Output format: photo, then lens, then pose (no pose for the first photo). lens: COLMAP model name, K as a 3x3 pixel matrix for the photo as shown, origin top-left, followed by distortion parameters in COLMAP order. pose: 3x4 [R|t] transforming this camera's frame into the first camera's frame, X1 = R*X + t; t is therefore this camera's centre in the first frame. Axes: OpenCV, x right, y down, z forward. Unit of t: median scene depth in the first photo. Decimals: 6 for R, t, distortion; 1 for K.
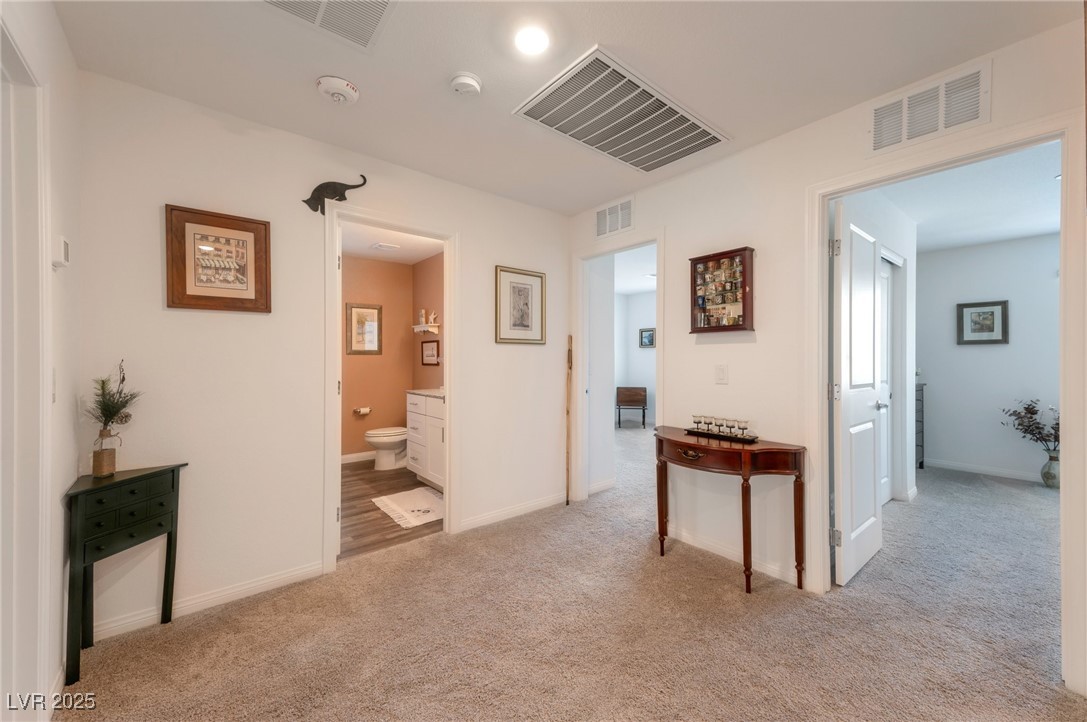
lens RADIAL K [[426.5, 0, 541.9], [0, 426.5, 356.6], [0, 0, 1]] dist [0.017856, -0.001256]
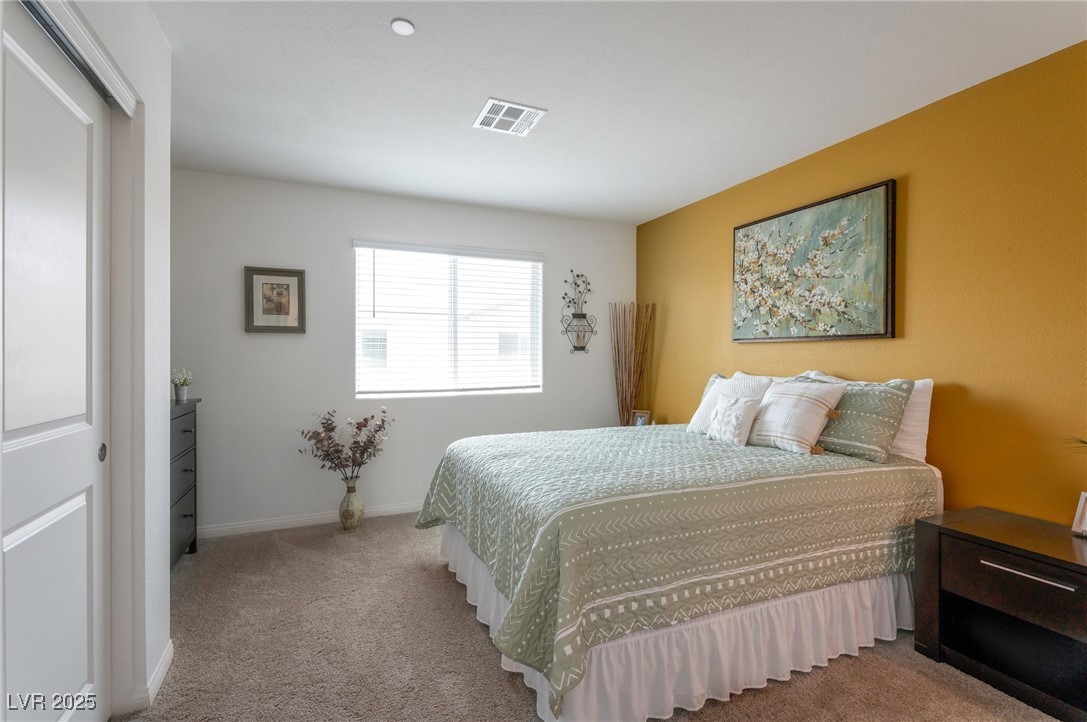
lens RADIAL K [[497.6, 0, 540.4], [0, 497.6, 357.4], [0, 0, 1]] dist [-0.006086, -0.000235]
pose [[0.263538, -0.003303, 0.964643, 0.430538], [-0.001993, 0.999990, 0.003969, 0.005412], [-0.964647, -0.002968, 0.263529, 0.453474]]
